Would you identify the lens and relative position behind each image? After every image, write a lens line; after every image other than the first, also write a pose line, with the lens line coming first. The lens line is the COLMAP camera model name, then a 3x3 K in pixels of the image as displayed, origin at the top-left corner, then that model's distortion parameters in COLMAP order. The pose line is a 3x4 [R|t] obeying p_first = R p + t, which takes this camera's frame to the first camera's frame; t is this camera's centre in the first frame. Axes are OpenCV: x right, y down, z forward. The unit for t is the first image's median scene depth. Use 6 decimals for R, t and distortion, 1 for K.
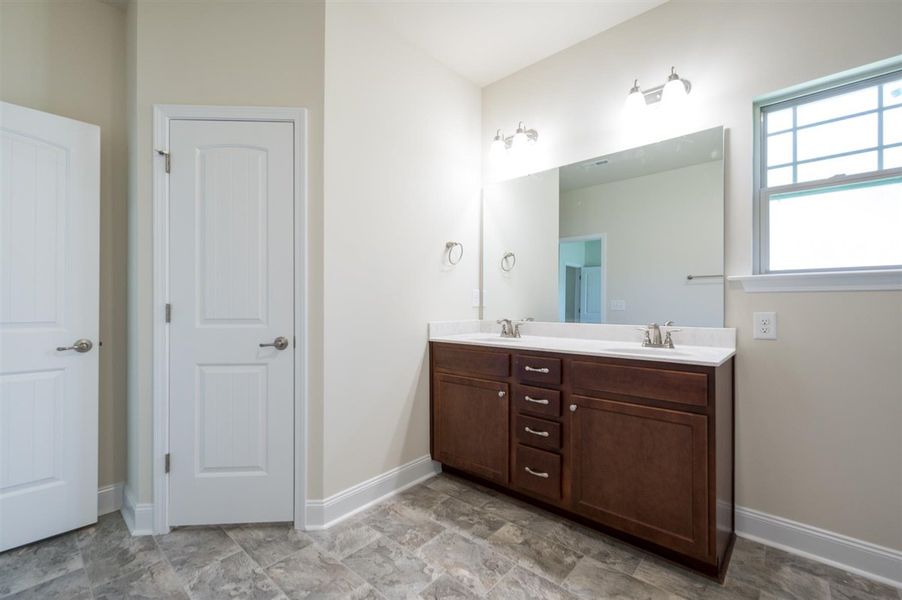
lens RADIAL K [[380.0, 0, 452.8], [0, 380.0, 302.2], [0, 0, 1]] dist [0.000064, 0.000335]
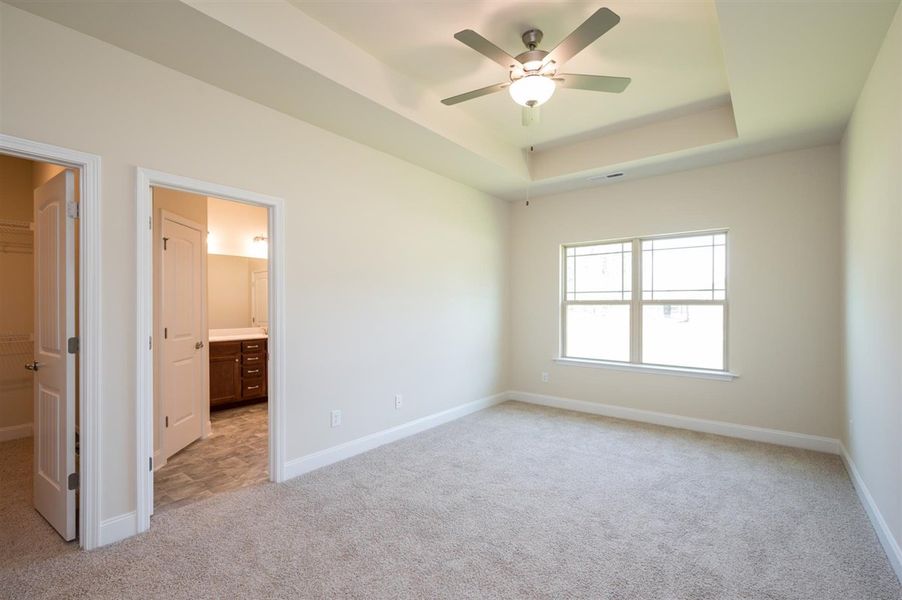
lens RADIAL K [[438.9, 0, 449.0], [0, 438.9, 306.1], [0, 0, 1]] dist [-0.003553, 0.000080]
pose [[-0.050070, 0.003580, 0.998739, -2.826018], [0.002742, 0.999990, -0.003447, -0.083712], [-0.998742, 0.002566, -0.050079, -0.162447]]
